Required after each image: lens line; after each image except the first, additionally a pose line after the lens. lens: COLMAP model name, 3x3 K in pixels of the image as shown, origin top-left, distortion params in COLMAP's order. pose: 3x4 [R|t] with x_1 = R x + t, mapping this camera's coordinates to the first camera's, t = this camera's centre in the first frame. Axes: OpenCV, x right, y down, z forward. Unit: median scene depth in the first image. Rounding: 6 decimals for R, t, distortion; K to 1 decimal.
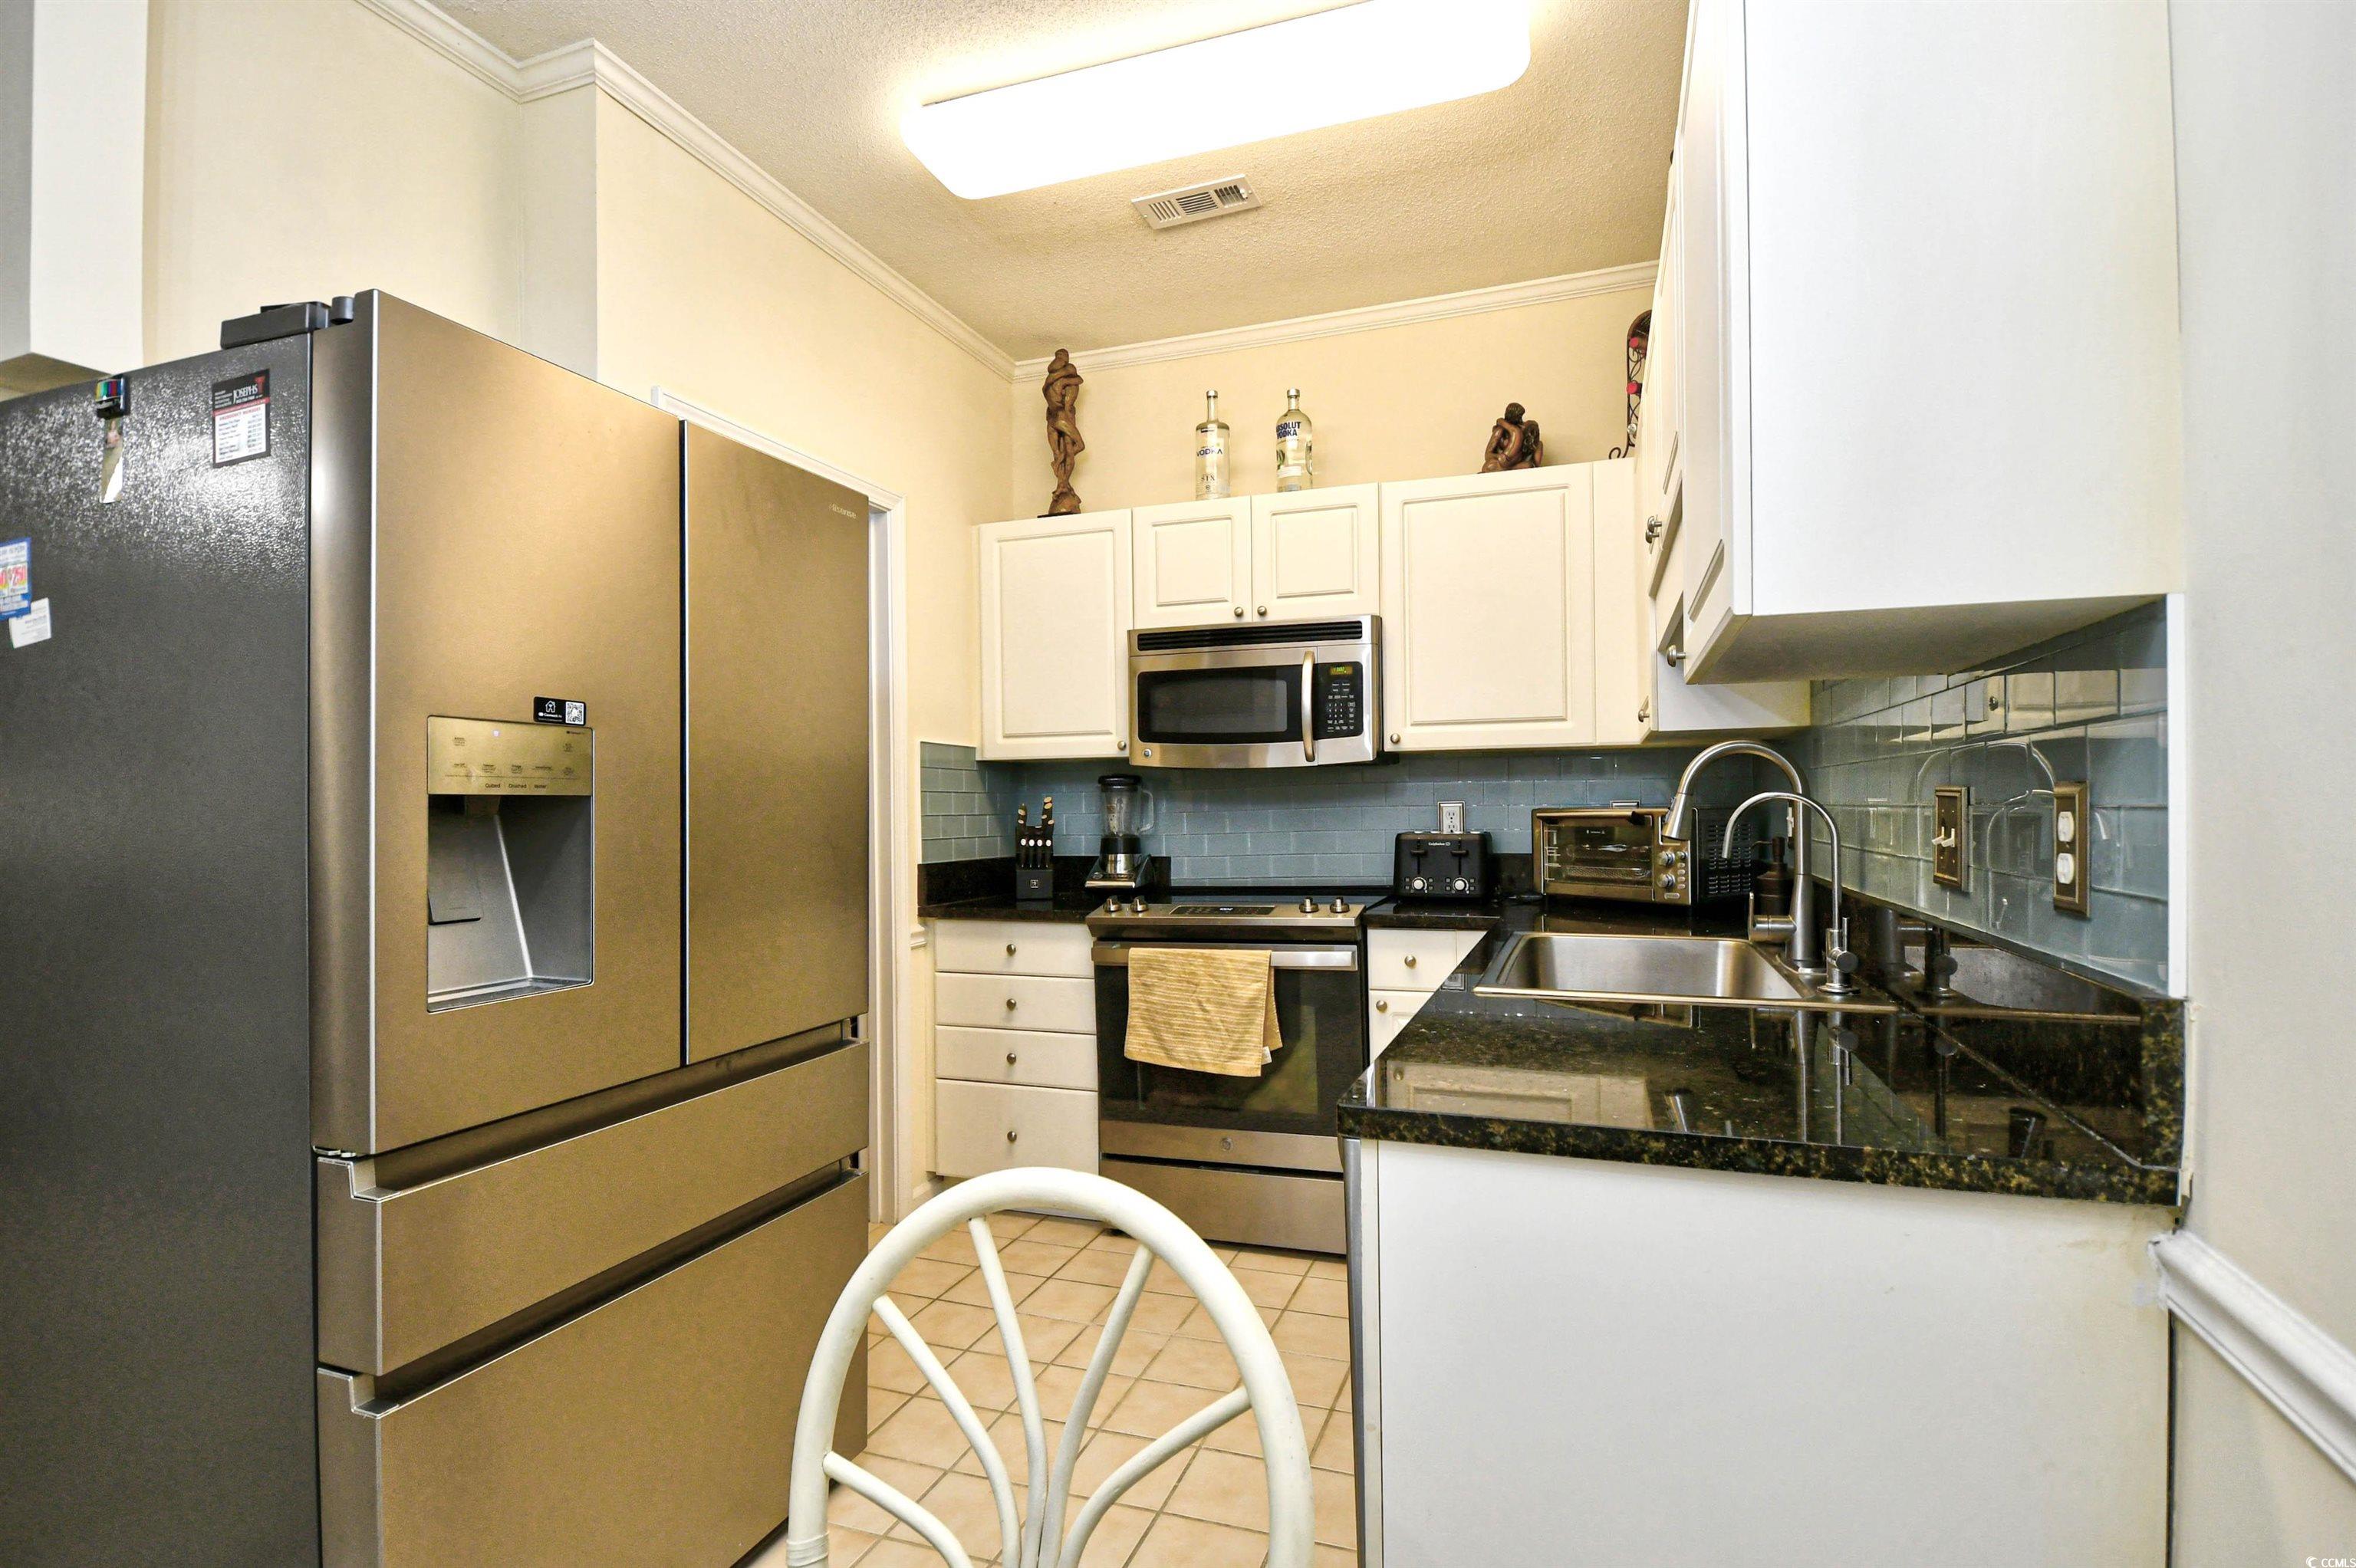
lens RADIAL K [[1157.7, 0, 1176.3], [0, 1157.7, 795.0], [0, 0, 1]] dist [-0.002776, -0.000110]
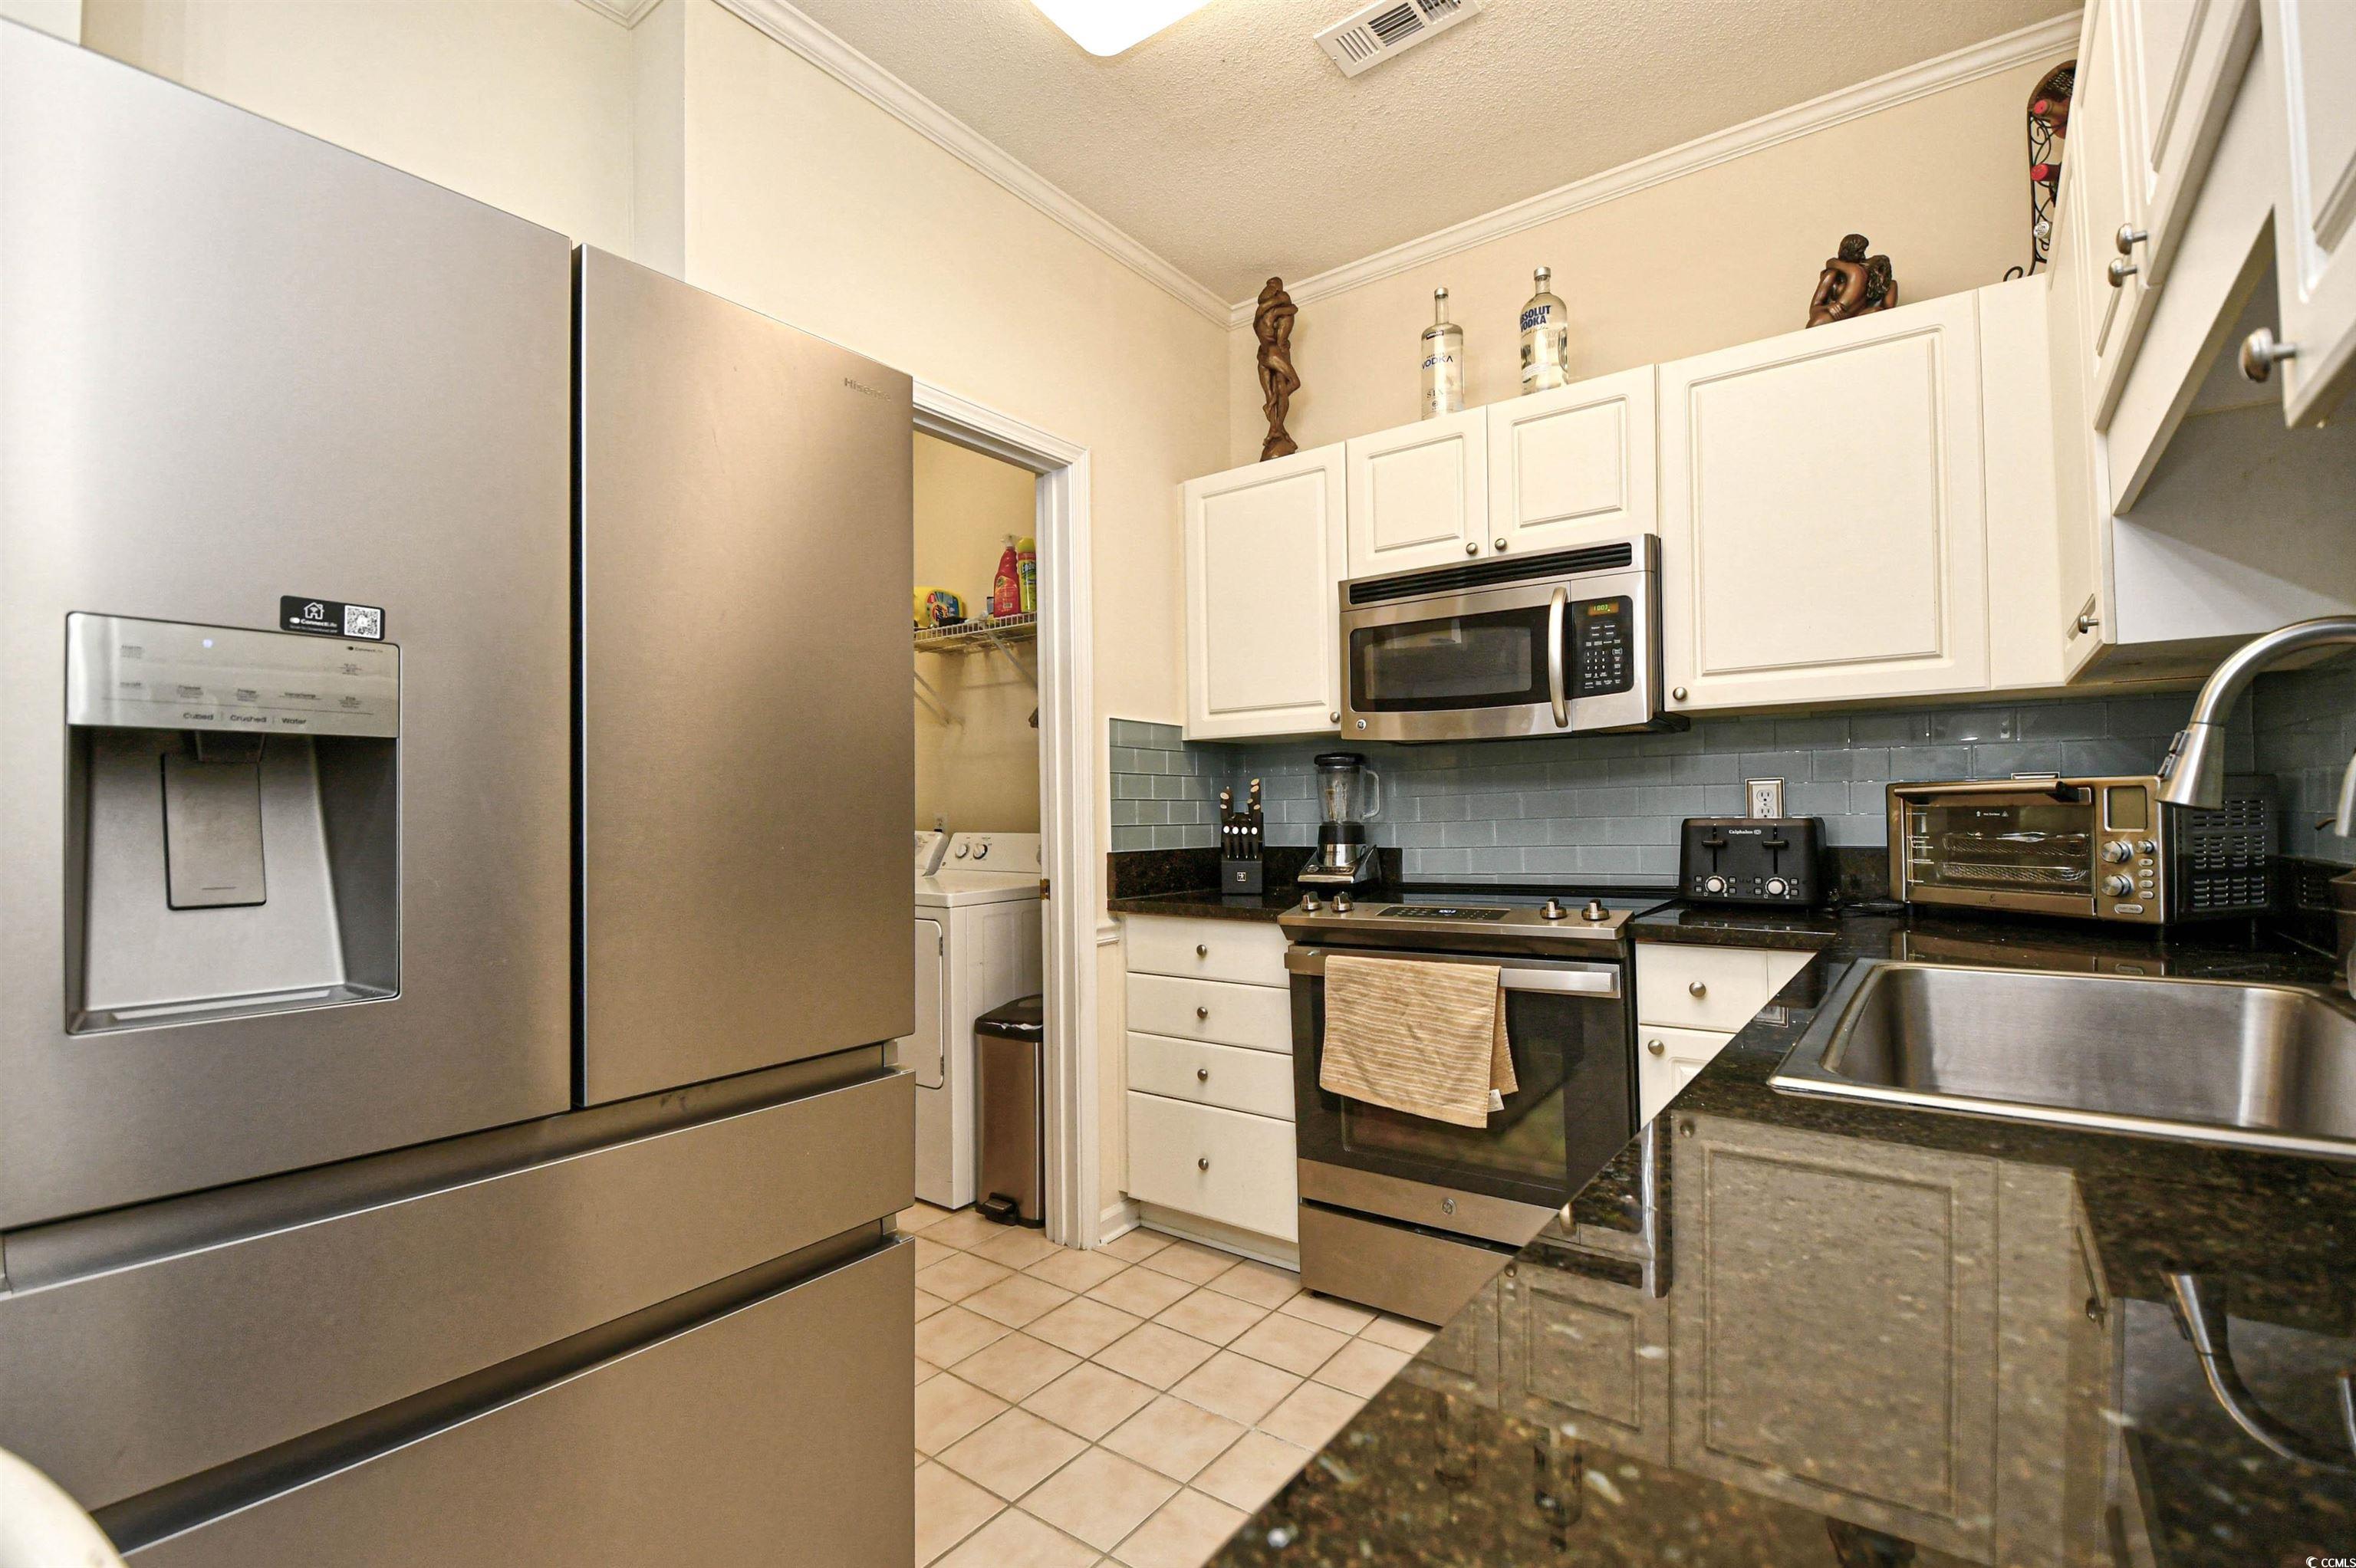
lens RADIAL K [[1037.7, 0, 1181.0], [0, 1037.7, 800.3], [0, 0, 1]] dist [0.004143, -0.016976]
pose [[0.956325, -0.005052, -0.292263, 0.073937], [0.004967, 0.999987, -0.001034, 0.020497], [0.292264, -0.000463, 0.956337, 0.248422]]
